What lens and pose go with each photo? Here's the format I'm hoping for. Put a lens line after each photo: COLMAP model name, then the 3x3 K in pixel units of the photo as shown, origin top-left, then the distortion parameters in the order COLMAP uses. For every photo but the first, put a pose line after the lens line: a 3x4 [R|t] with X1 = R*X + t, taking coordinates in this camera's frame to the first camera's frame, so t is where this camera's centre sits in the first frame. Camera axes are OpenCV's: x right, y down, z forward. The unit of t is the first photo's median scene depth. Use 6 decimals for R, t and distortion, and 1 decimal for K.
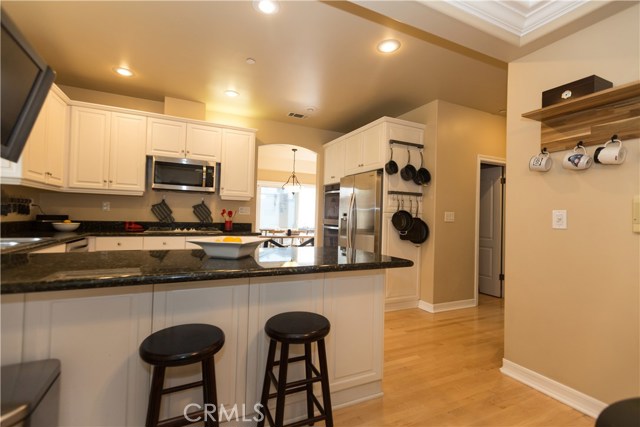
lens RADIAL K [[289.5, 0, 320.1], [0, 289.5, 210.2], [0, 0, 1]] dist [-0.001655, -0.000240]
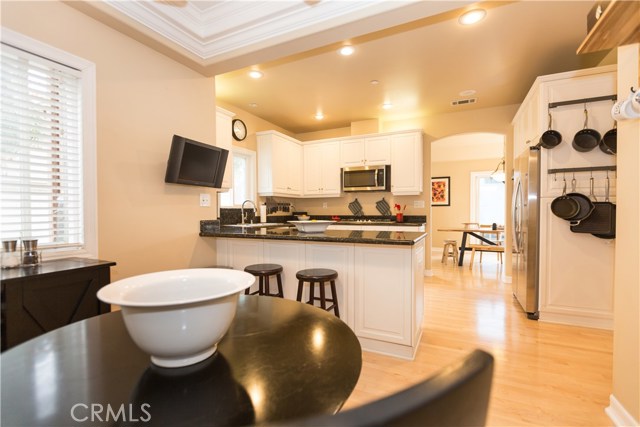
lens RADIAL K [[289.5, 0, 316.8], [0, 289.5, 217.7], [0, 0, 1]] dist [-0.001655, -0.000240]
pose [[0.625497, -0.012073, -0.780133, 0.446045], [0.037740, 0.999178, 0.014796, 0.027647], [0.779313, -0.038697, 0.625439, 0.014519]]
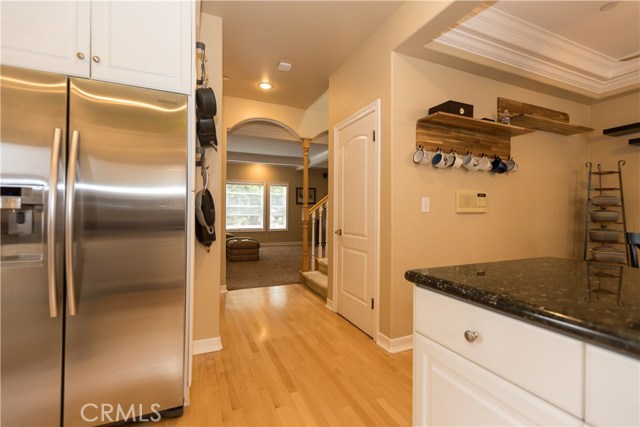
lens RADIAL K [[289.5, 0, 316.5], [0, 289.5, 212.1], [0, 0, 1]] dist [-0.001655, -0.000240]
pose [[0.024877, -0.031510, 0.999194, -0.240508], [-0.026889, 0.999120, 0.032177, 0.018726], [-0.999329, -0.027668, 0.024008, 0.765606]]
